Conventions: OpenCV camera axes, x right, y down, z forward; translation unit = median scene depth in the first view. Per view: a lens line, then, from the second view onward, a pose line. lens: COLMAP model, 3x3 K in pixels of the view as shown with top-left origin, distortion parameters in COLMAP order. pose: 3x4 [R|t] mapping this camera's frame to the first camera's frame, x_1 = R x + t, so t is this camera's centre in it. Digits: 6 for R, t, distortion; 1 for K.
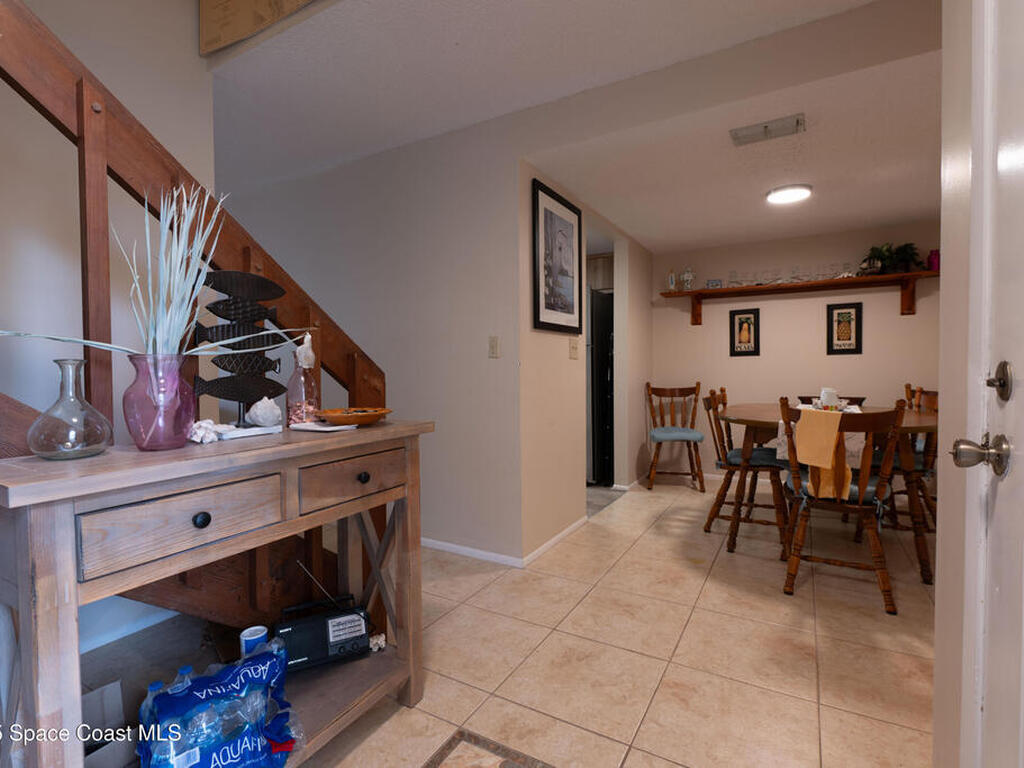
lens RADIAL K [[508.1, 0, 518.5], [0, 508.1, 386.0], [0, 0, 1]] dist [0.008376, -0.000706]
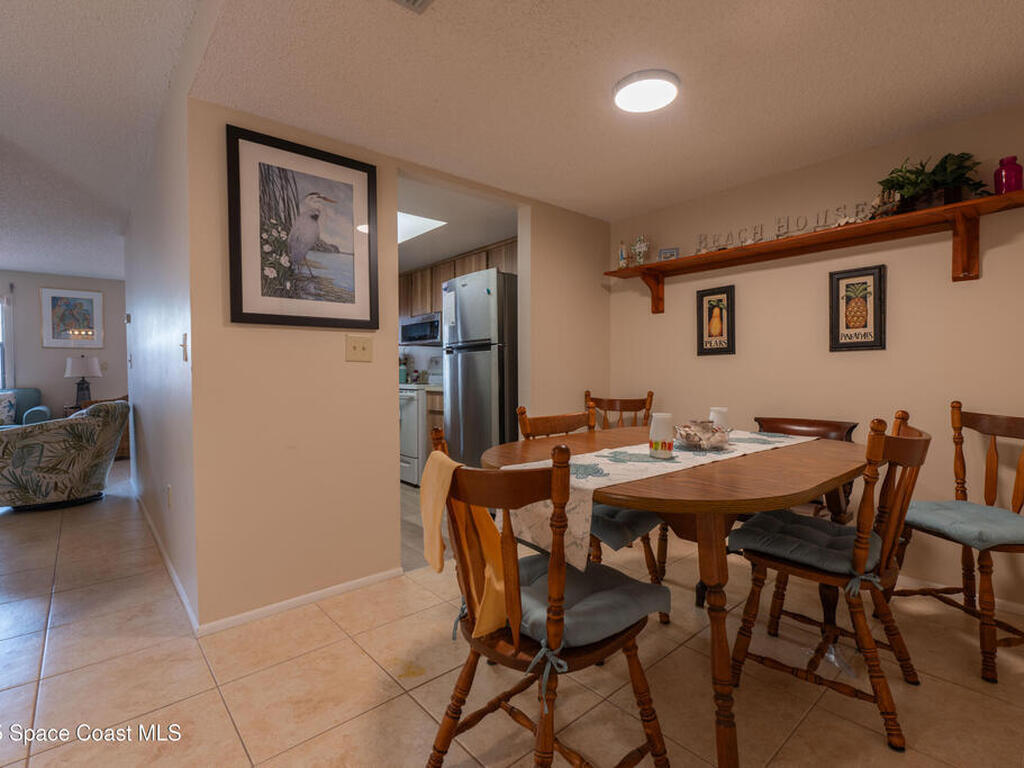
lens RADIAL K [[508.1, 0, 513.3], [0, 508.1, 381.3], [0, 0, 1]] dist [0.008376, -0.000706]
pose [[0.941853, 0.007742, -0.335935, 0.453672], [-0.012187, 0.999864, -0.011126, -0.013505], [0.335803, 0.014573, 0.941820, 0.280874]]
